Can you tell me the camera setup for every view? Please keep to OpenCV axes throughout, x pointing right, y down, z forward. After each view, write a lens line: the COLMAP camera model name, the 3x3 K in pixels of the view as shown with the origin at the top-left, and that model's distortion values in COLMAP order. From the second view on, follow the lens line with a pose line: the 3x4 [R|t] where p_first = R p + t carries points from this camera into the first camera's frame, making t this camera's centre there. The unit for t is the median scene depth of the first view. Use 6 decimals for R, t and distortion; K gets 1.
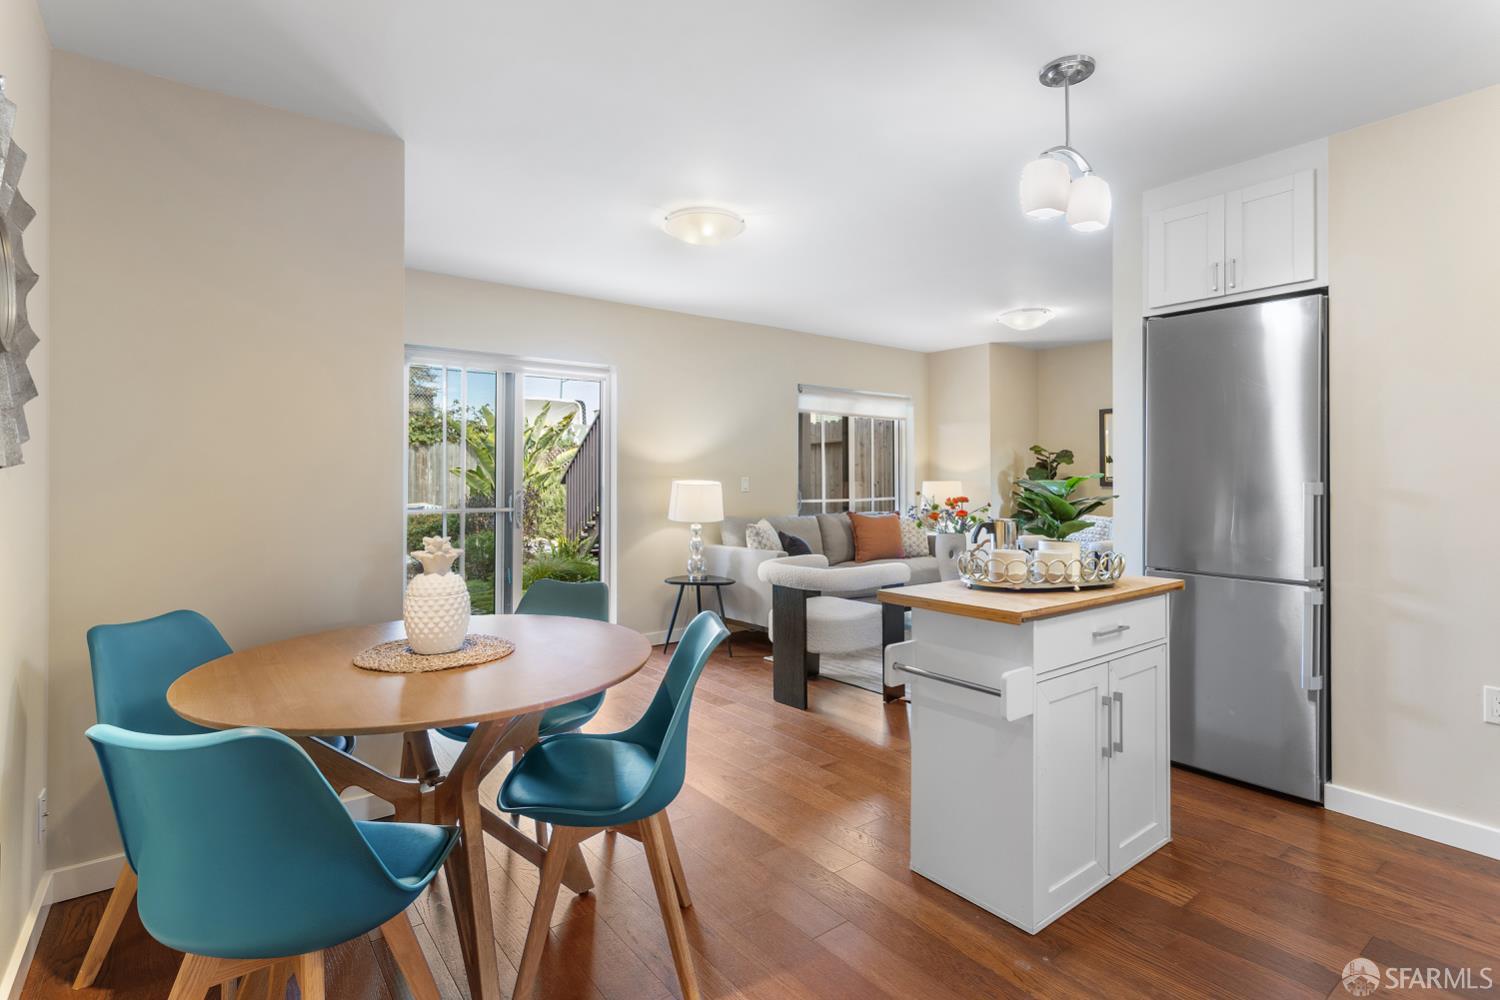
lens RADIAL K [[736.0, 0, 748.3], [0, 736.0, 474.0], [0, 0, 1]] dist [0.015371, 0.000312]
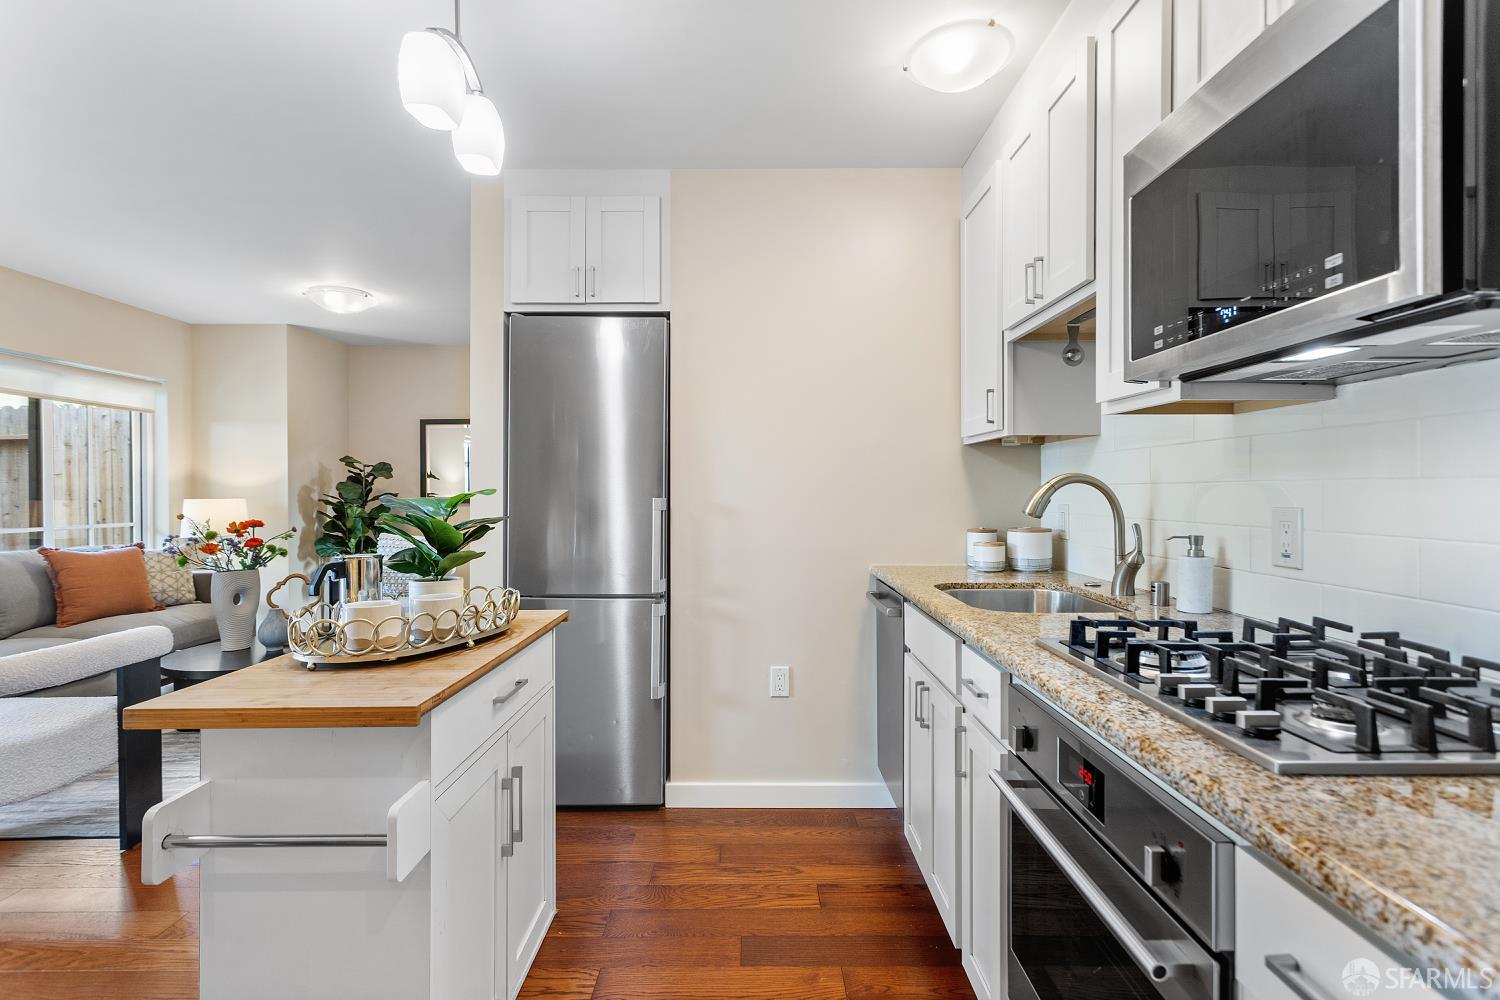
lens RADIAL K [[739.6, 0, 750.7], [0, 739.6, 492.1], [0, 0, 1]] dist [0.009516, 0.000508]
pose [[0.623925, -0.001181, 0.781483, 0.015402], [-0.001471, 0.999995, 0.002686, -0.000168], [-0.781483, -0.002826, 0.623920, 0.131912]]
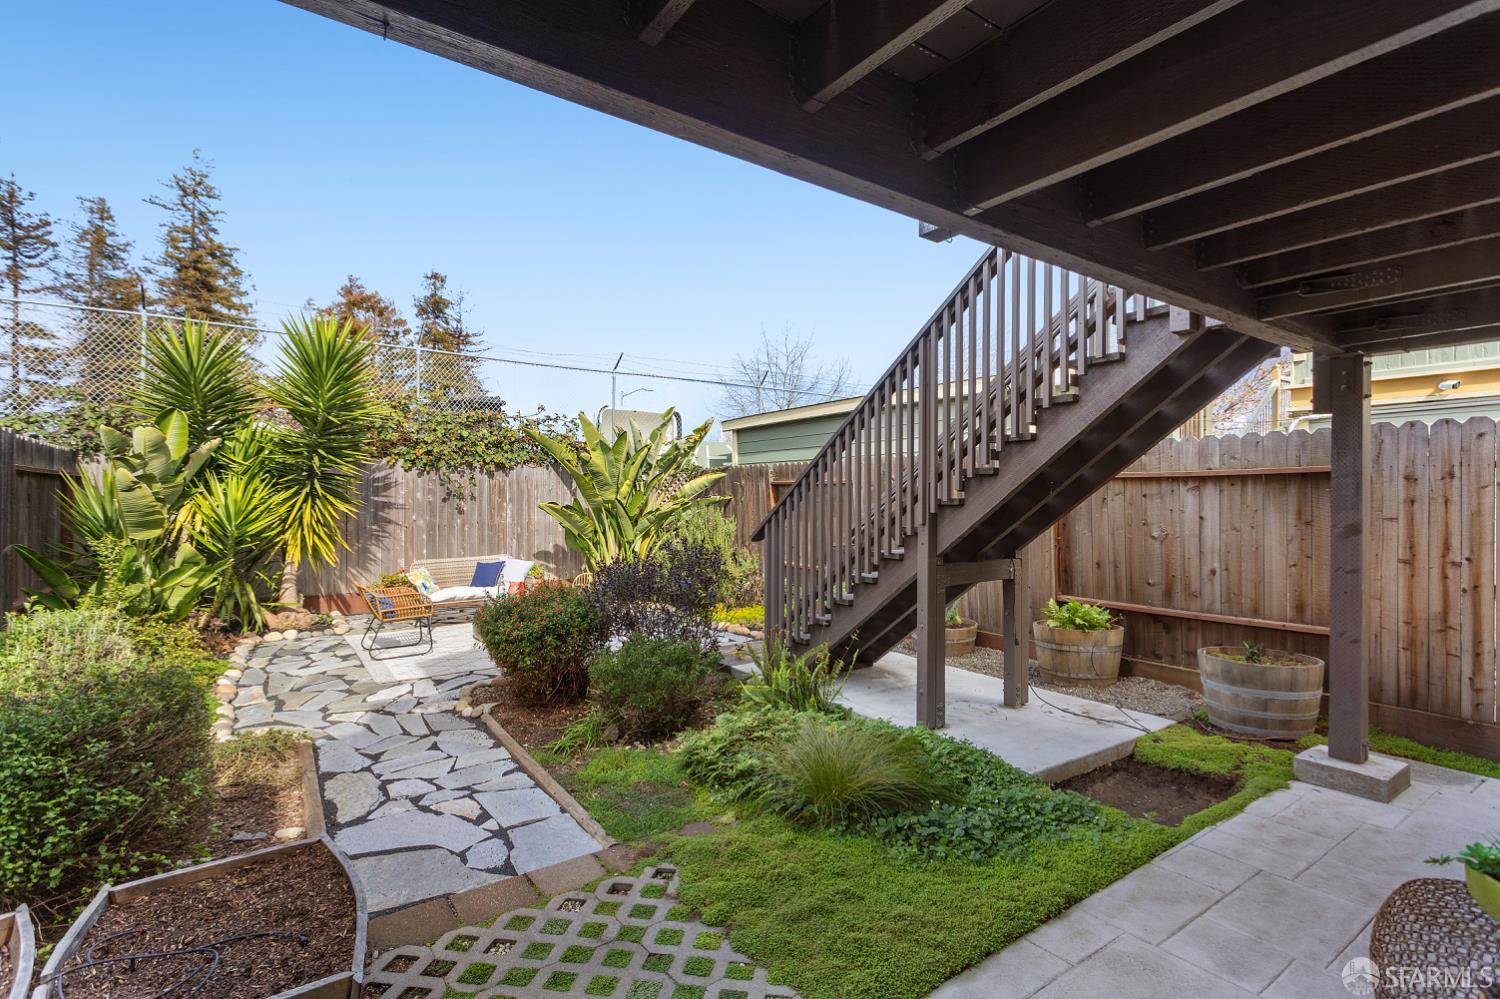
lens RADIAL K [[725.8, 0, 745.6], [0, 725.8, 502.5], [0, 0, 1]] dist [0.002416, 0.000568]
pose [[0.998532, 0.006972, -0.053713, -0.476042], [-0.006195, 0.999874, 0.014631, -0.053282], [0.053808, -0.014277, 0.998449, 0.895840]]
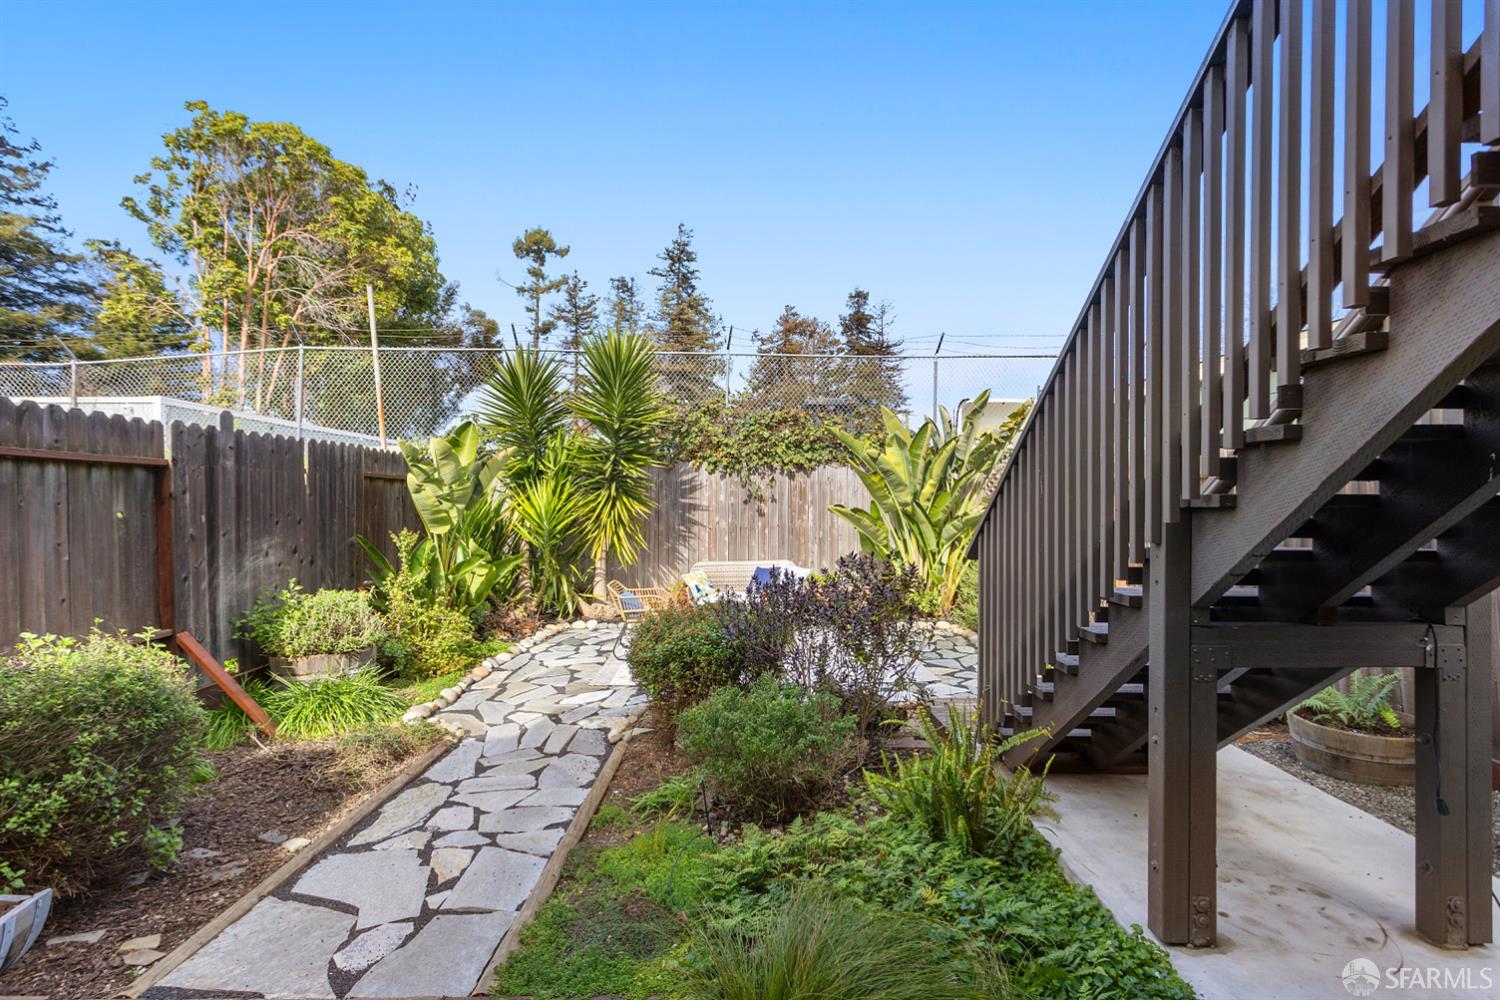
lens RADIAL K [[717.1, 0, 736.5], [0, 717.1, 499.7], [0, 0, 1]] dist [0.000162, 0.000010]
pose [[0.792186, 0.005423, -0.610255, -0.241188], [-0.001701, 0.999976, 0.006678, -0.045756], [0.610277, -0.004252, 0.792177, 1.267094]]
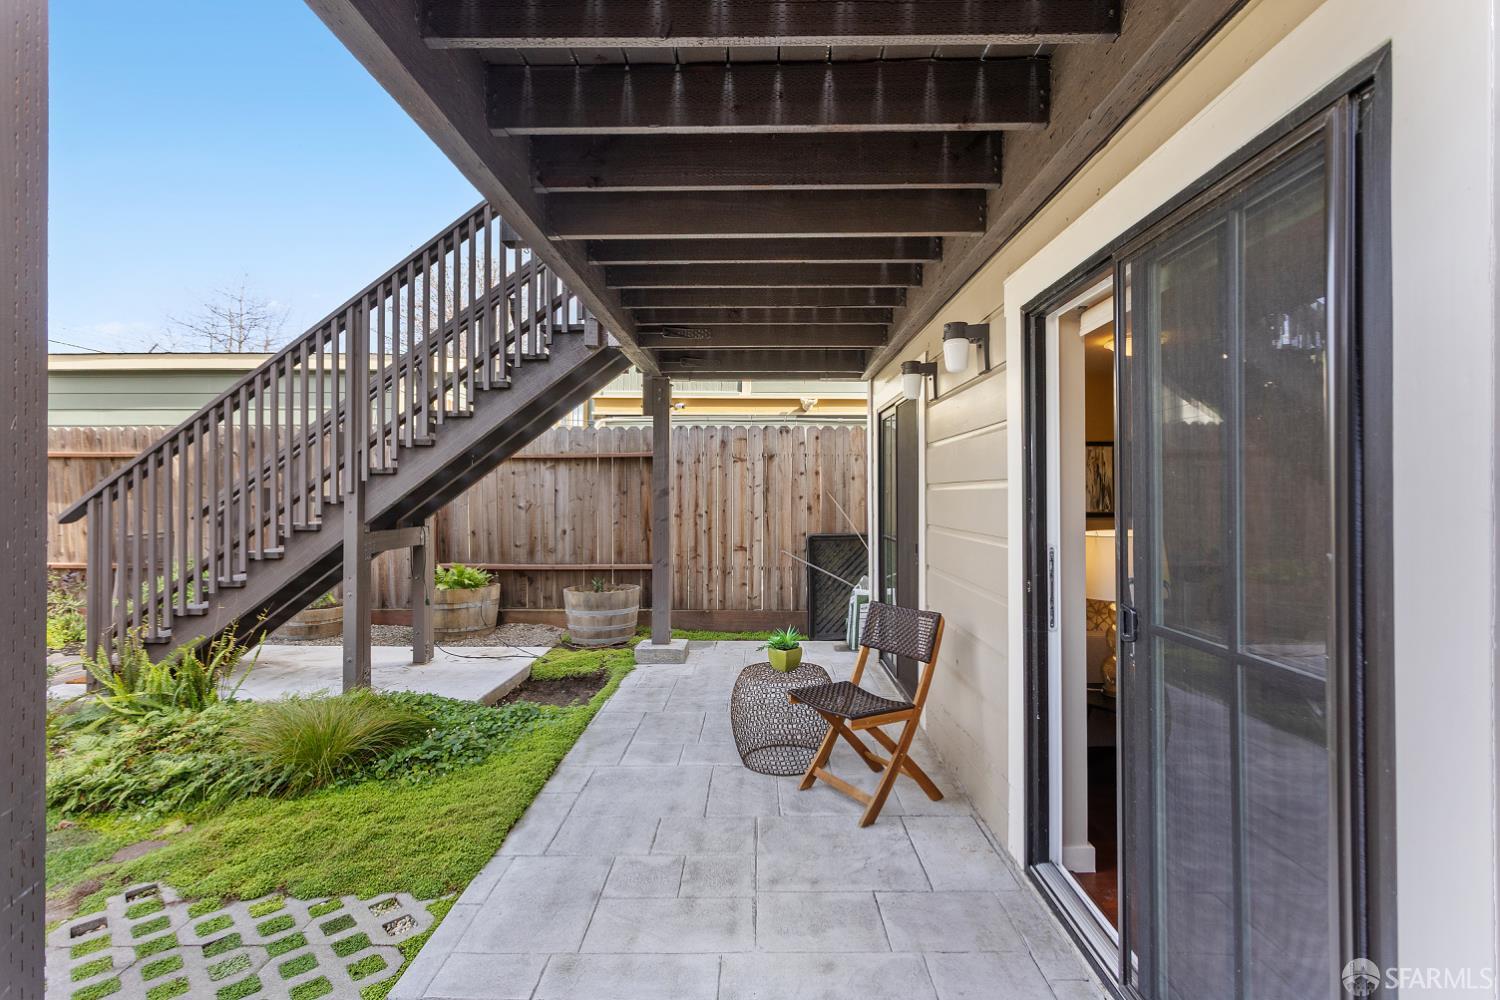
lens RADIAL K [[739.6, 0, 750.7], [0, 739.6, 492.1], [0, 0, 1]] dist [0.009516, 0.000508]
pose [[0.627644, 0.008772, 0.778451, -0.725810], [-0.010615, 0.999940, -0.002709, -0.015388], [-0.778428, -0.006563, 0.627699, 0.834609]]
